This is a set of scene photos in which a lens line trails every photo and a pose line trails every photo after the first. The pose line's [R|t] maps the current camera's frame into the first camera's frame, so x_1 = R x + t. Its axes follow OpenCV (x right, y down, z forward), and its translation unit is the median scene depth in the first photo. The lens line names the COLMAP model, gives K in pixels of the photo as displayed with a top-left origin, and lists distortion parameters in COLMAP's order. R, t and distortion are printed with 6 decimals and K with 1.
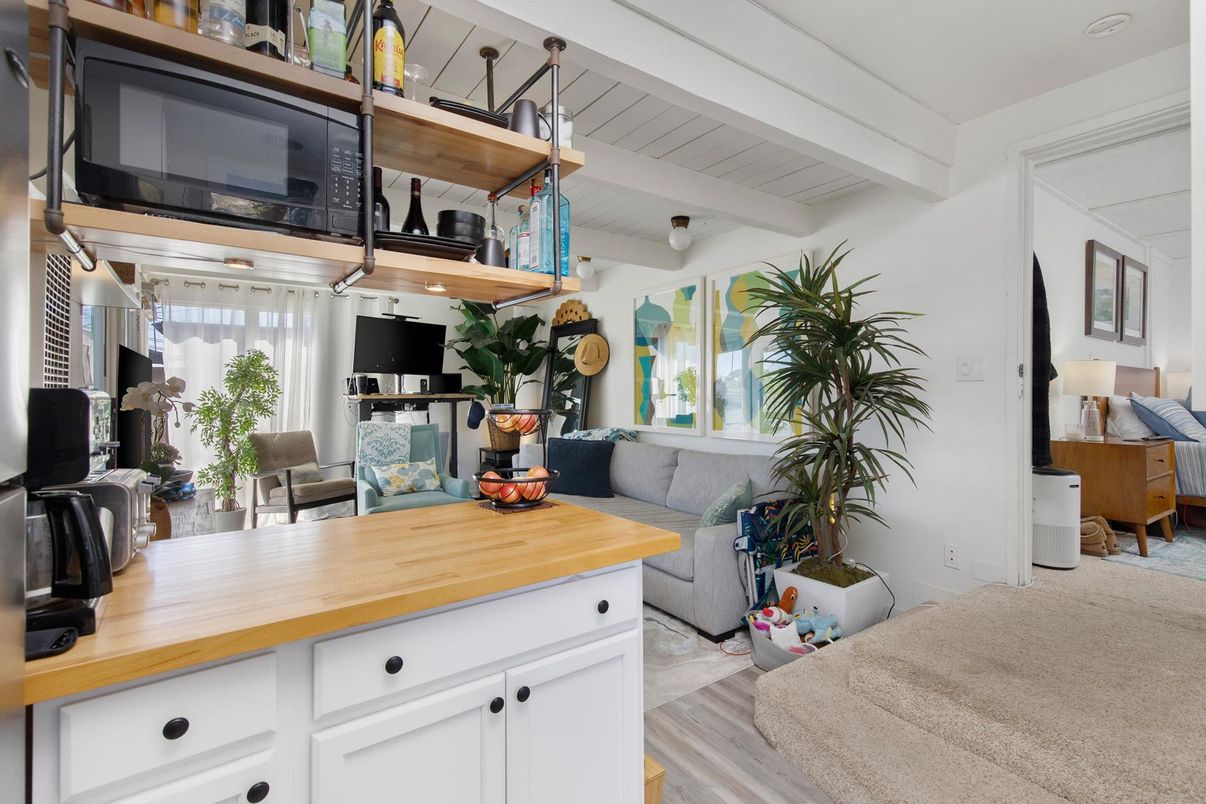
lens RADIAL K [[537.4, 0, 606.0], [0, 537.4, 396.7], [0, 0, 1]] dist [-0.000251, -0.000081]
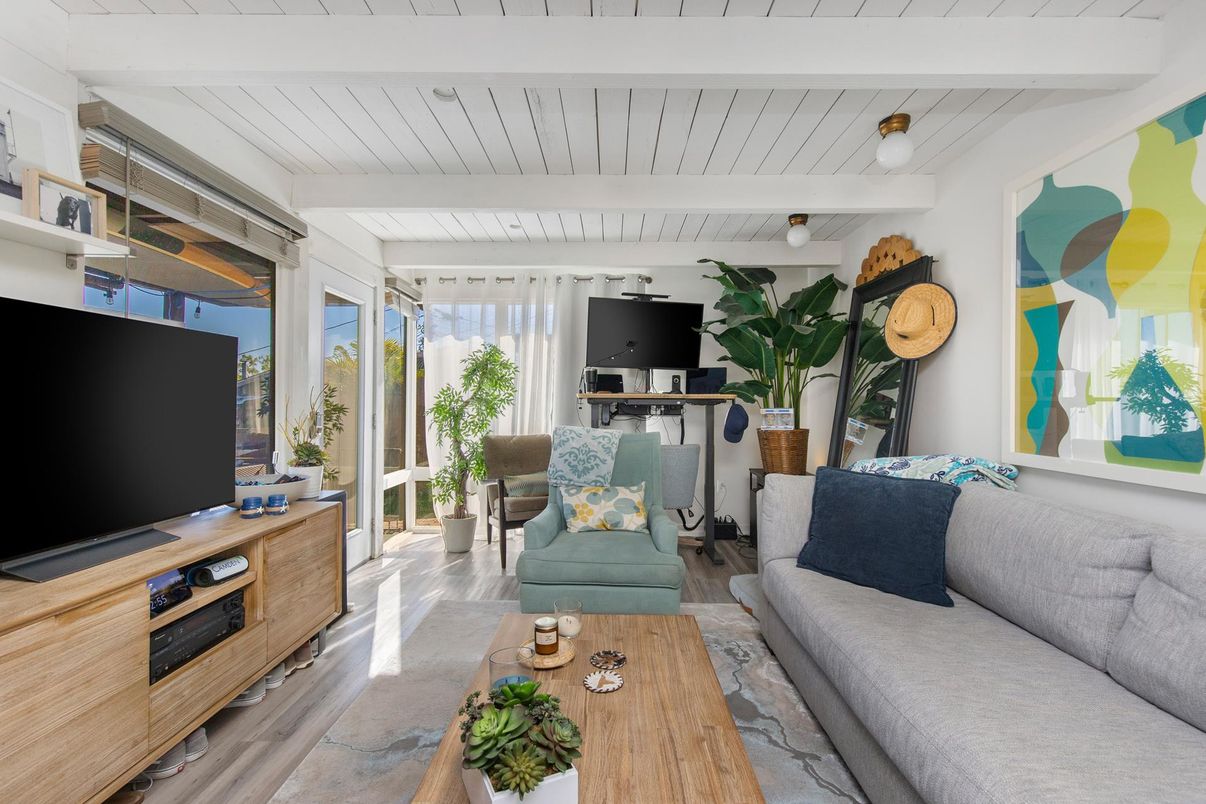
lens RADIAL K [[537.4, 0, 597.2], [0, 537.4, 398.6], [0, 0, 1]] dist [-0.000251, -0.000081]
pose [[0.809736, 0.004684, -0.586775, 0.027680], [-0.013115, 0.999863, -0.010117, 0.011370], [0.586647, 0.015888, 0.809687, 0.322603]]
